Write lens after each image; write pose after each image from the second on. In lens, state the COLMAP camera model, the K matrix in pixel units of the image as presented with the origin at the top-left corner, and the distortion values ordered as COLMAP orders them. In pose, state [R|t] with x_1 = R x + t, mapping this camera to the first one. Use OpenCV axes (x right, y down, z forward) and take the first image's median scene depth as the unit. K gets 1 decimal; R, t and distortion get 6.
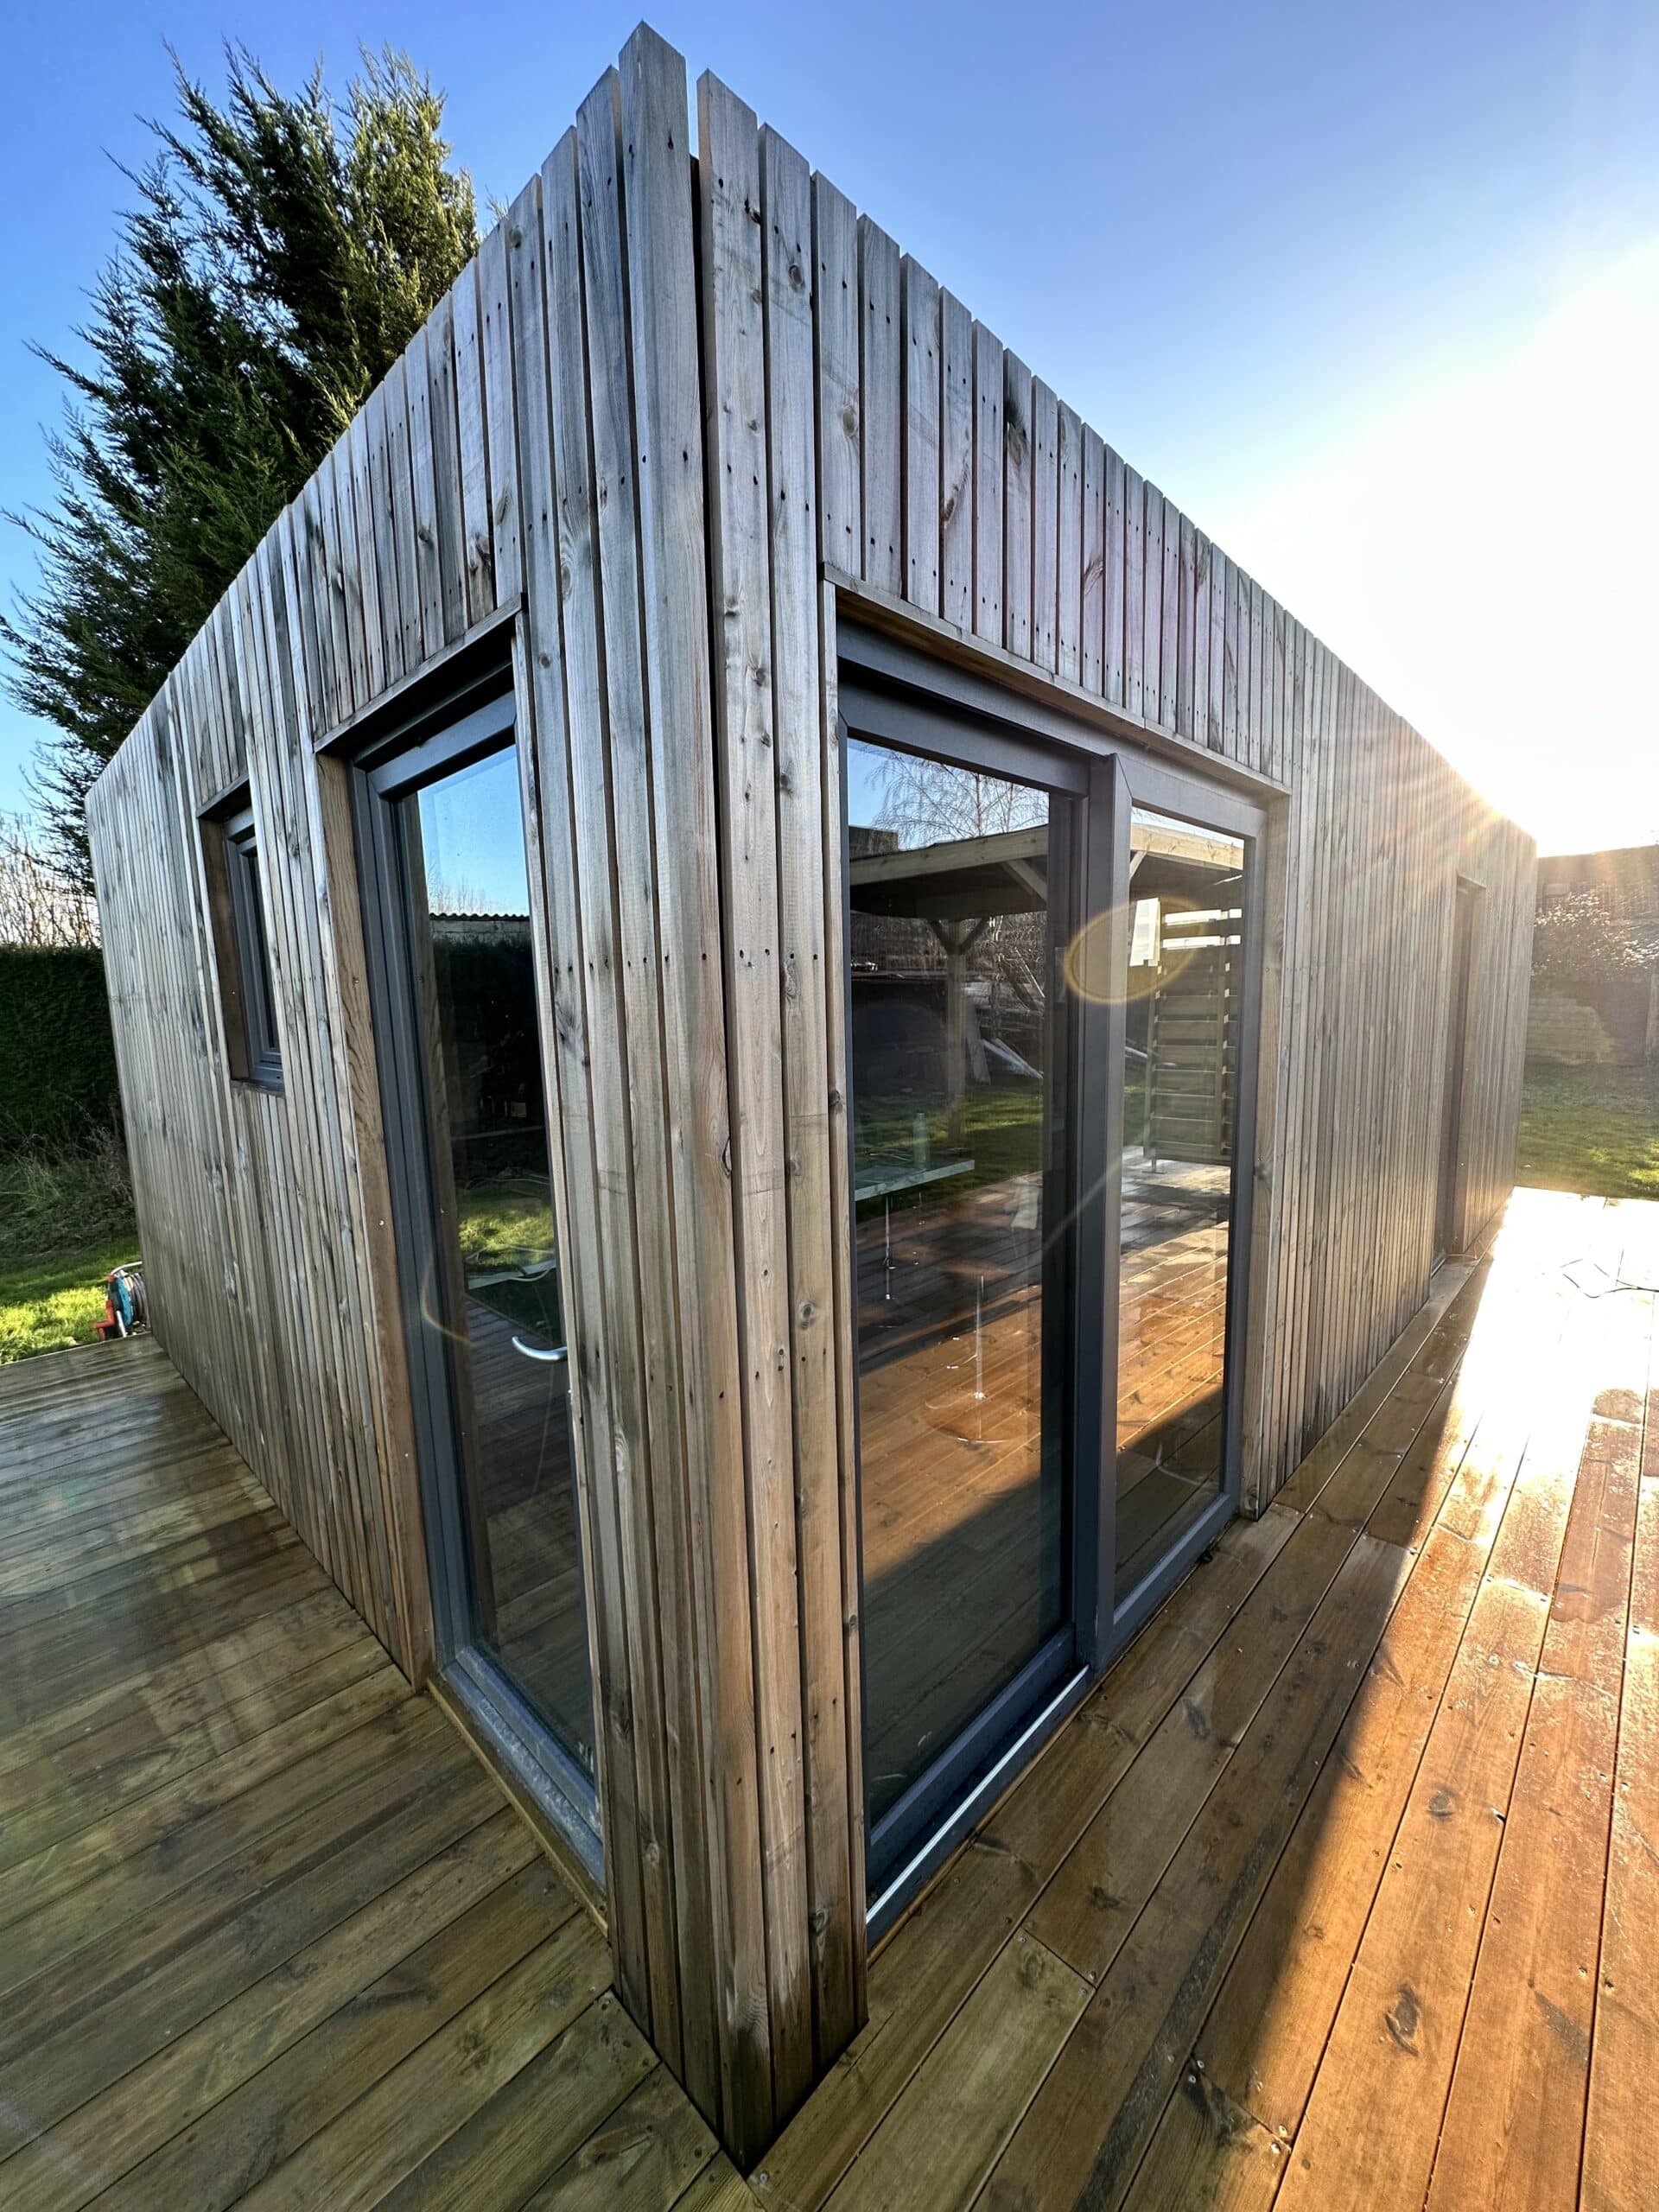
lens RADIAL K [[871.5, 0, 830.5], [0, 871.5, 1108.6], [0, 0, 1]] dist [-0.003244, -0.000016]
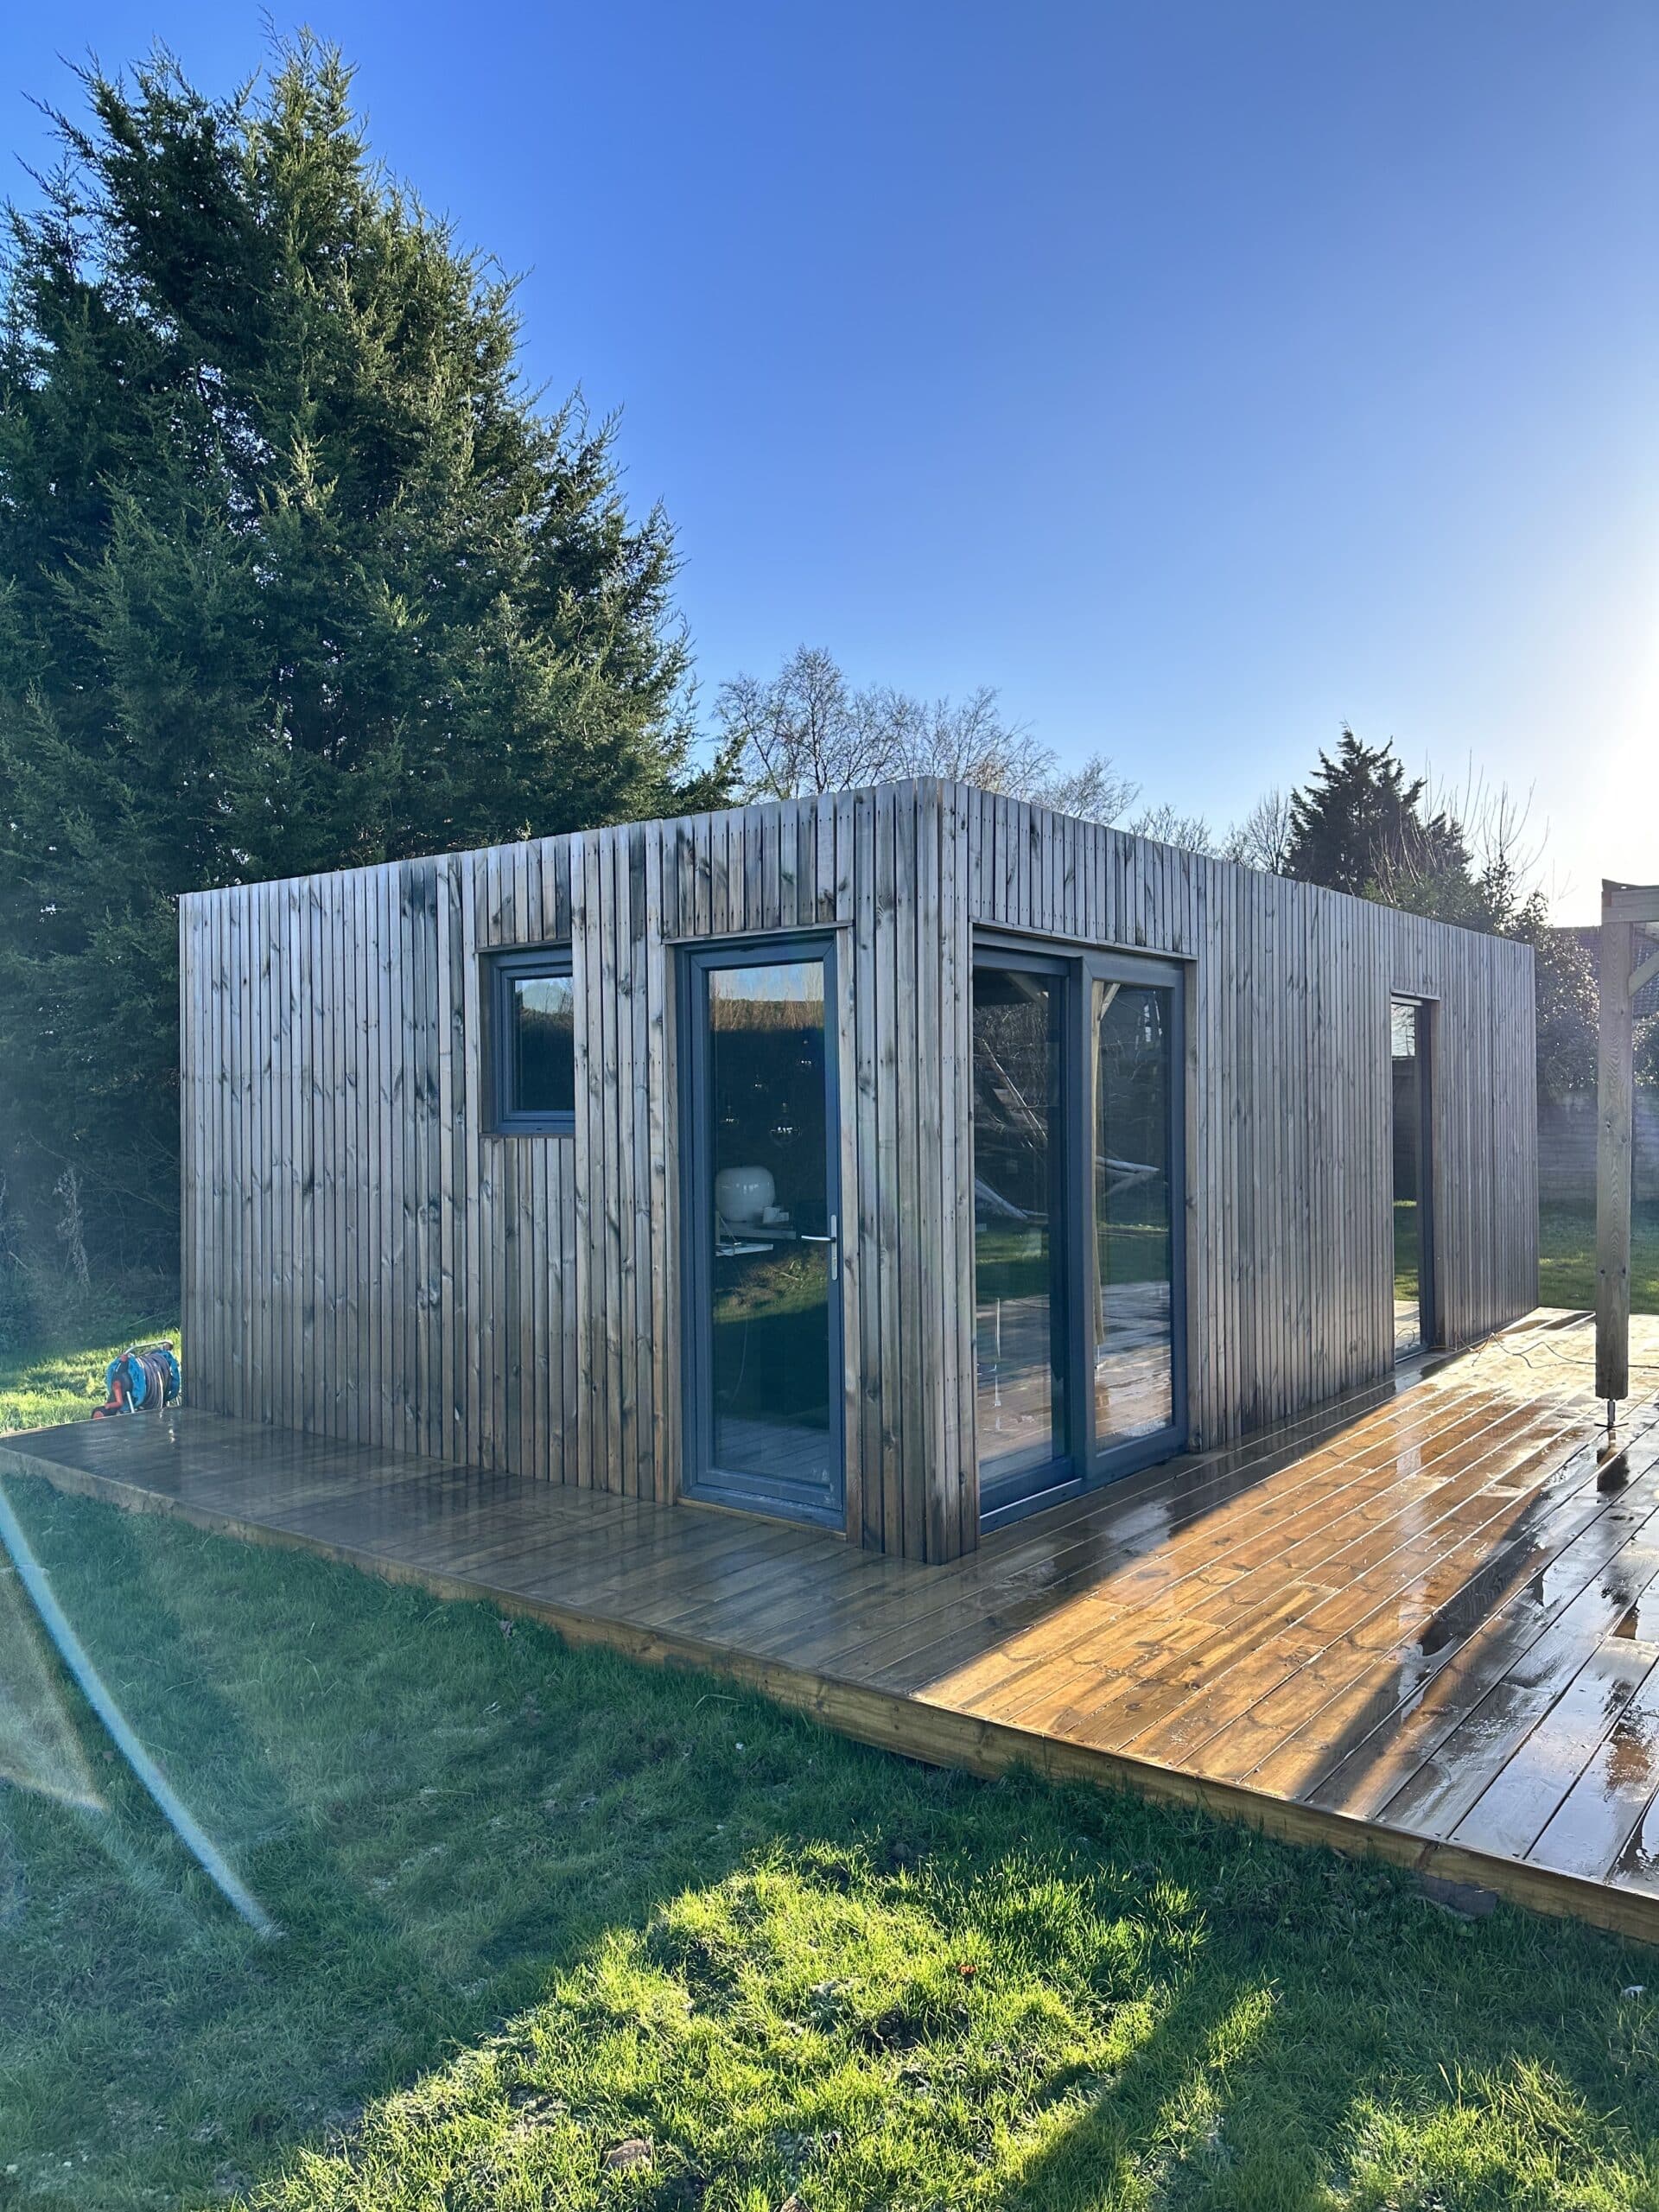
lens RADIAL K [[1537.7, 0, 818.1], [0, 1537.7, 1091.8], [0, 0, 1]] dist [0.050829, -0.011894]
pose [[0.994486, 0.016884, 0.103503, -0.397269], [-0.002352, 0.990298, -0.138943, 0.239818], [-0.104844, 0.137933, 0.984877, -1.483000]]
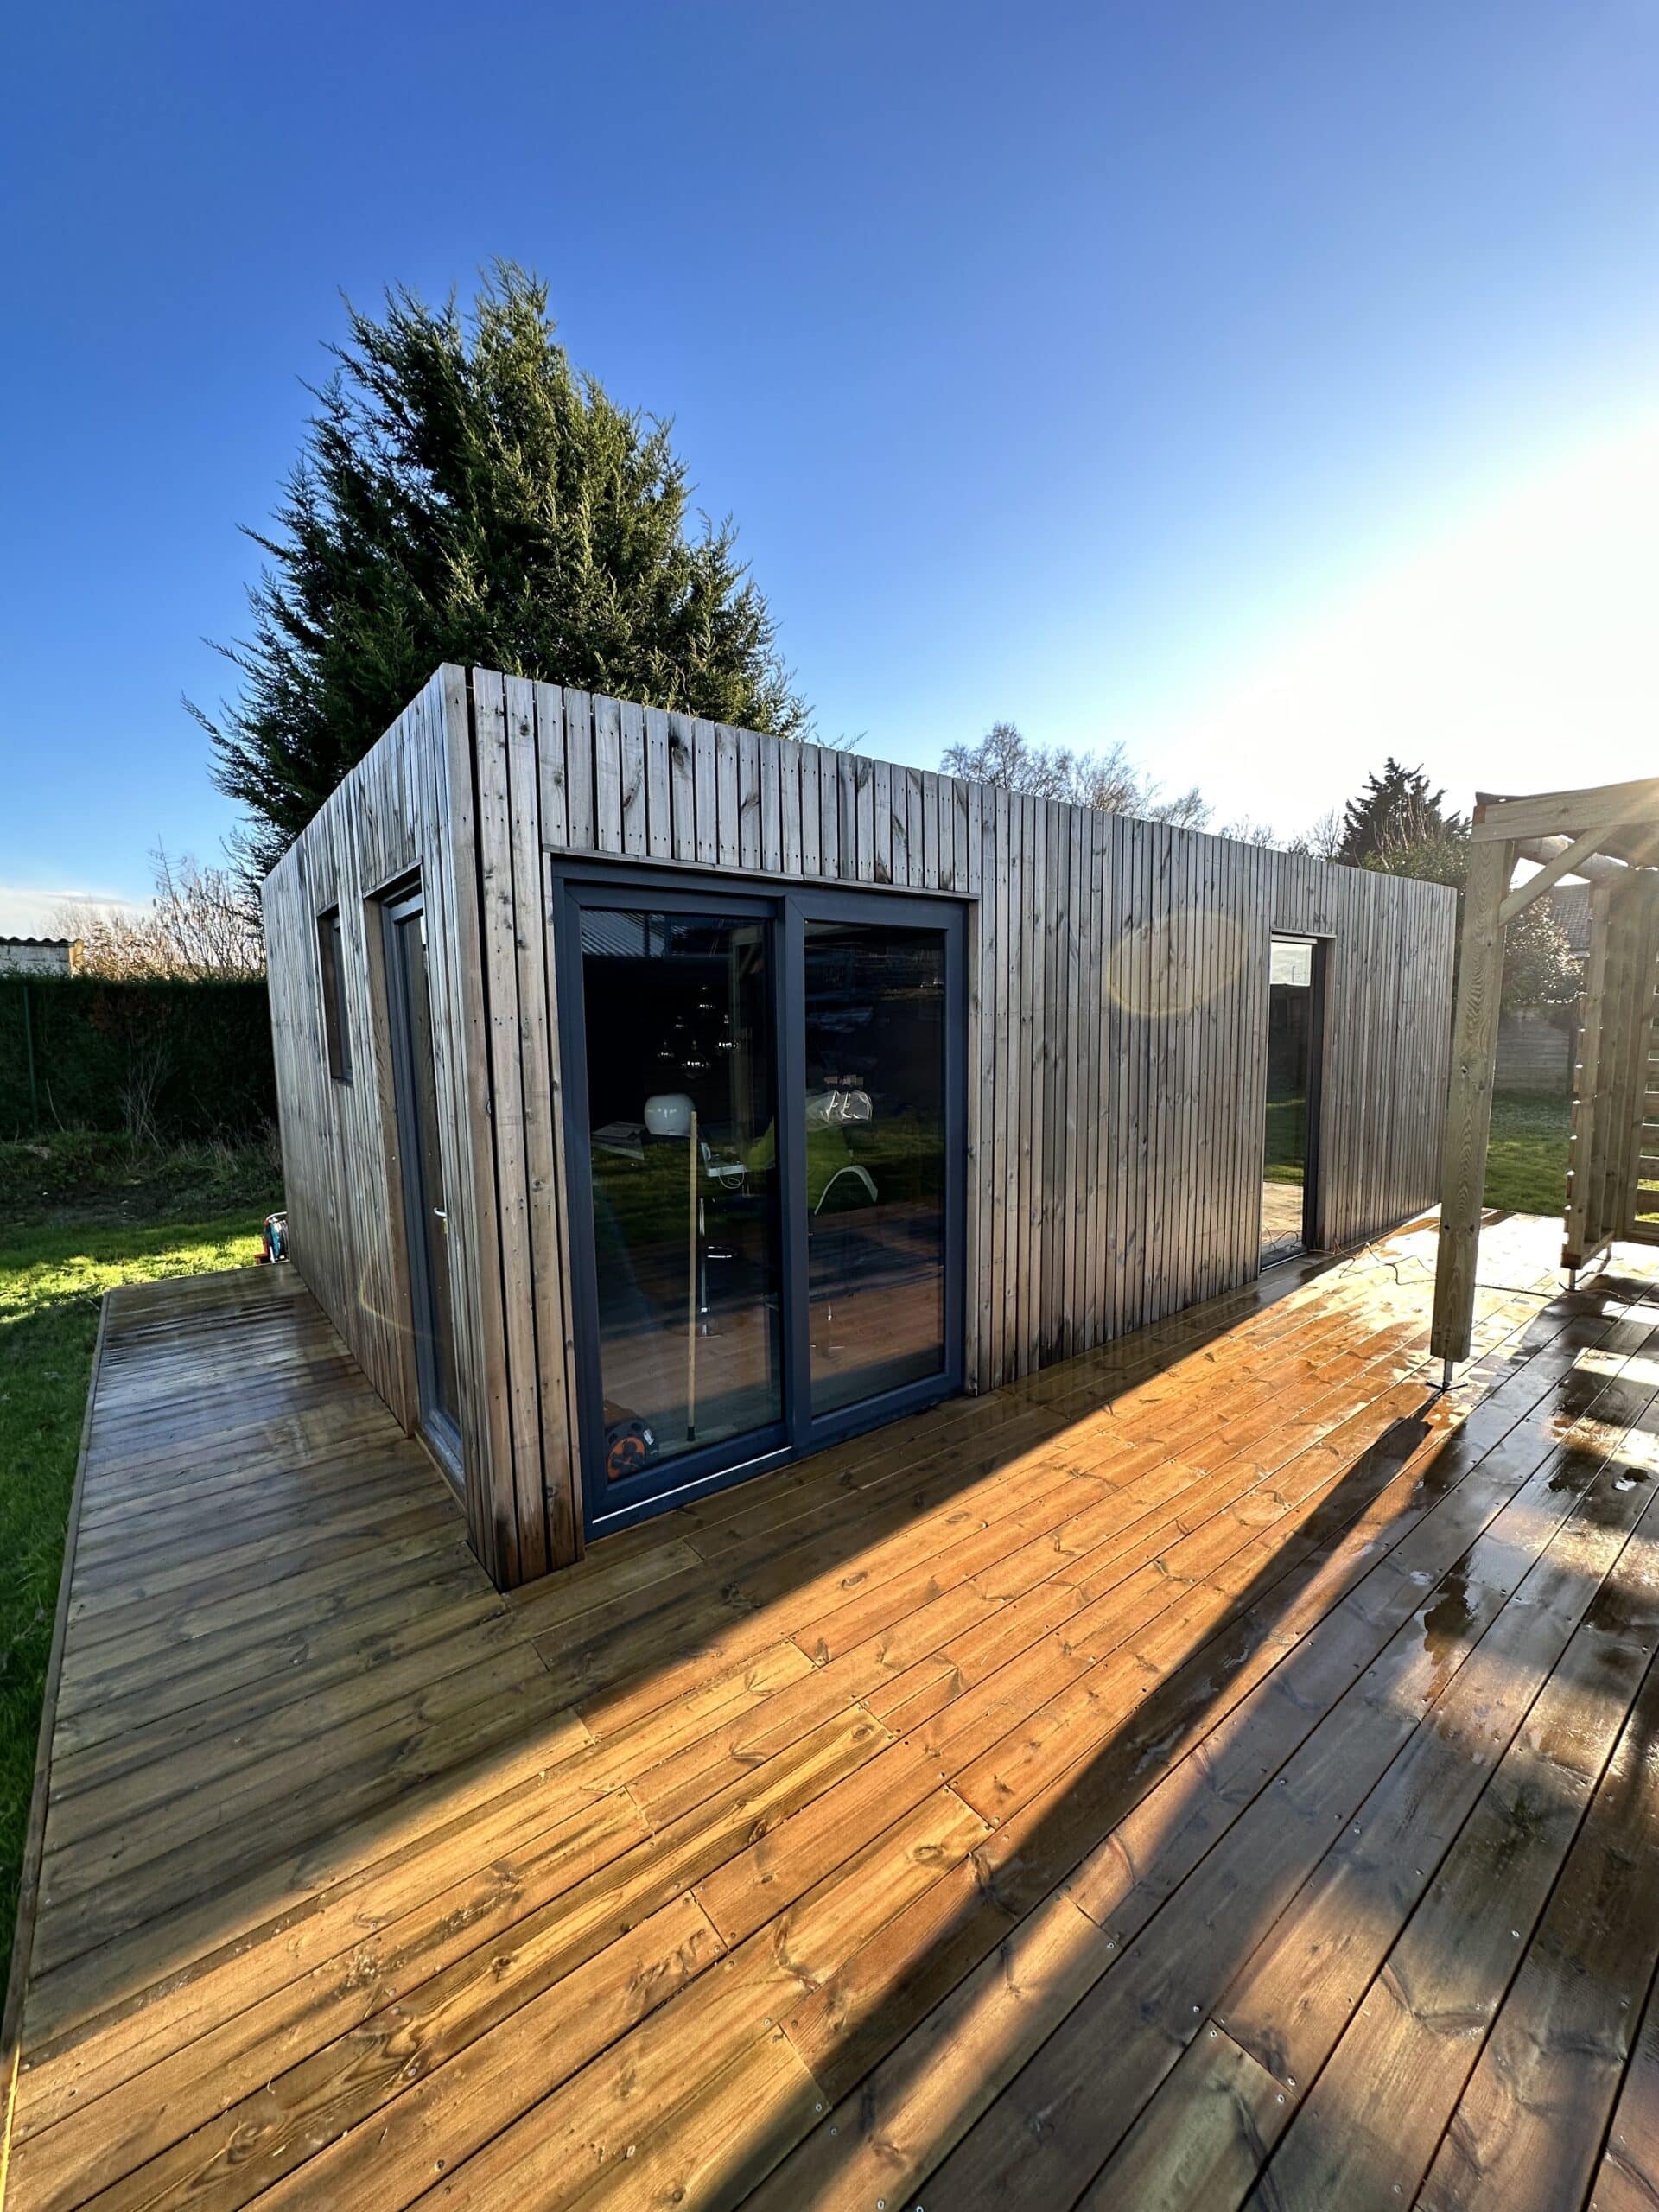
lens RADIAL K [[871.5, 0, 836.2], [0, 871.5, 1109.0], [0, 0, 1]] dist [-0.003244, -0.000016]
pose [[0.991457, 0.020674, -0.128786, 0.432031], [-0.023341, 0.999543, -0.019232, 0.032567], [0.128330, 0.022073, 0.991486, -0.459865]]
